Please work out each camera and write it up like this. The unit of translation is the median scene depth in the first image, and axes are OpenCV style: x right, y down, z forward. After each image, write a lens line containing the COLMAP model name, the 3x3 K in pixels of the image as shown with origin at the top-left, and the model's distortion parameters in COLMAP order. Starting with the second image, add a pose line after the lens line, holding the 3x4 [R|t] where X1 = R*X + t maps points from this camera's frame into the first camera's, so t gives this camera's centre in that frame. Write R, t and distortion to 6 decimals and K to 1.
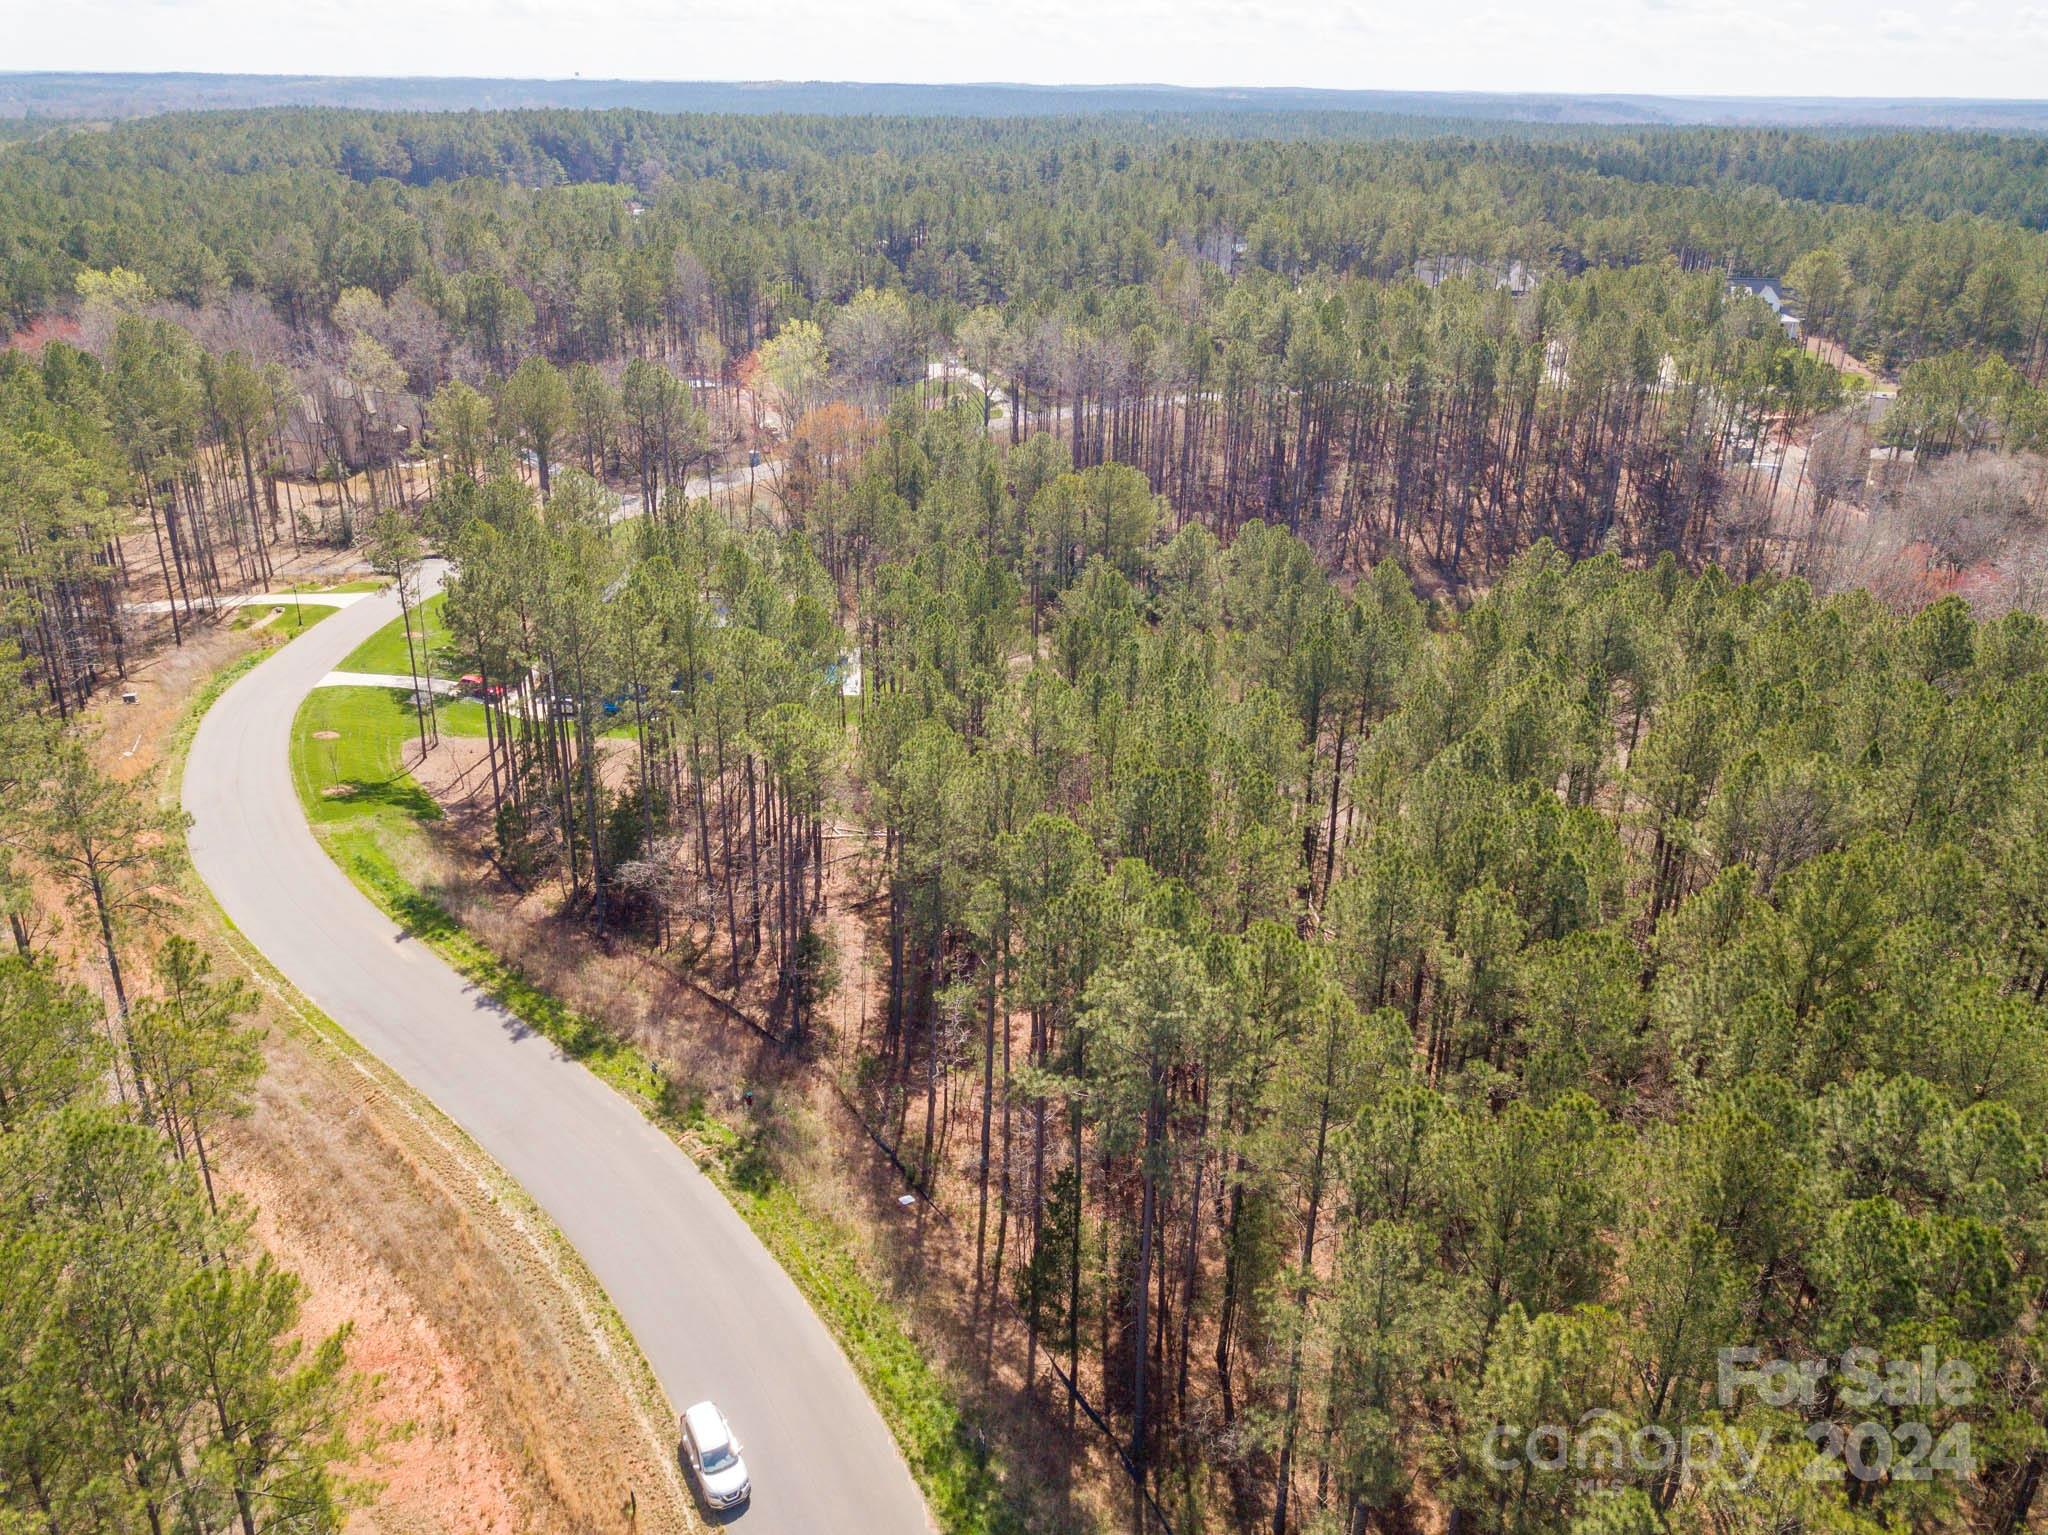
lens RADIAL K [[1560.1, 0, 1032.5], [0, 1560.1, 766.5], [0, 0, 1]] dist [-0.001064, 0.006274]
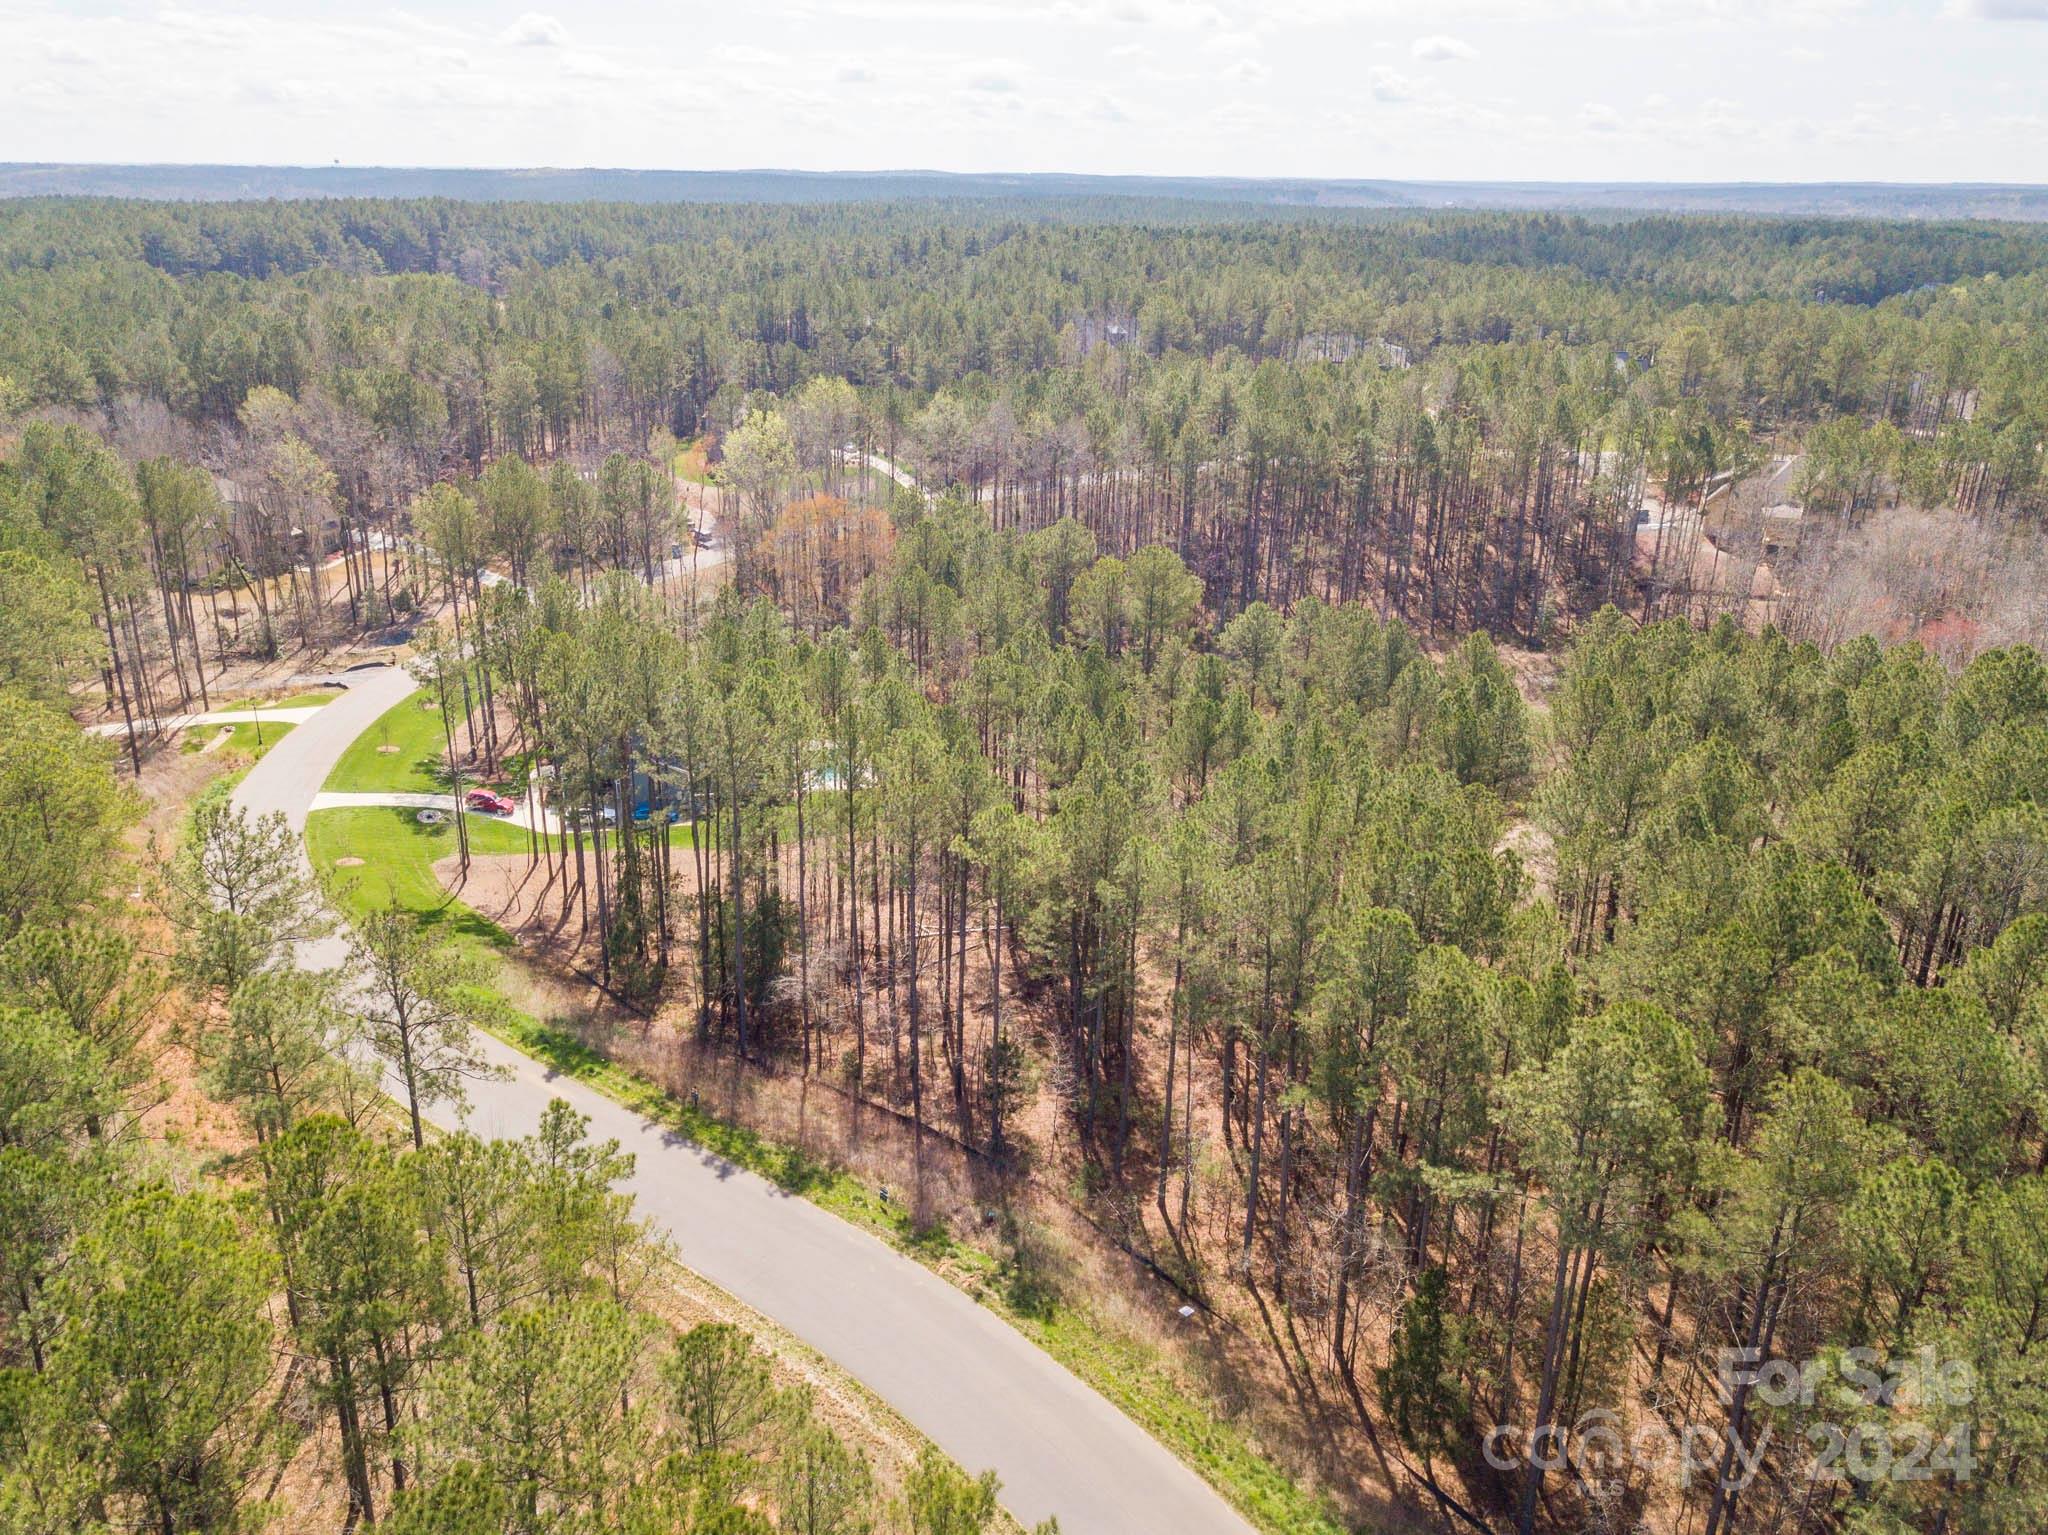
lens RADIAL K [[1560.1, 0, 1021.8], [0, 1560.1, 761.6], [0, 0, 1]] dist [-0.001064, 0.006274]
pose [[0.990531, -0.050304, 0.127745, -0.218885], [0.056615, 0.997324, -0.046262, -0.017913], [-0.125076, 0.053056, 0.990728, 0.026525]]
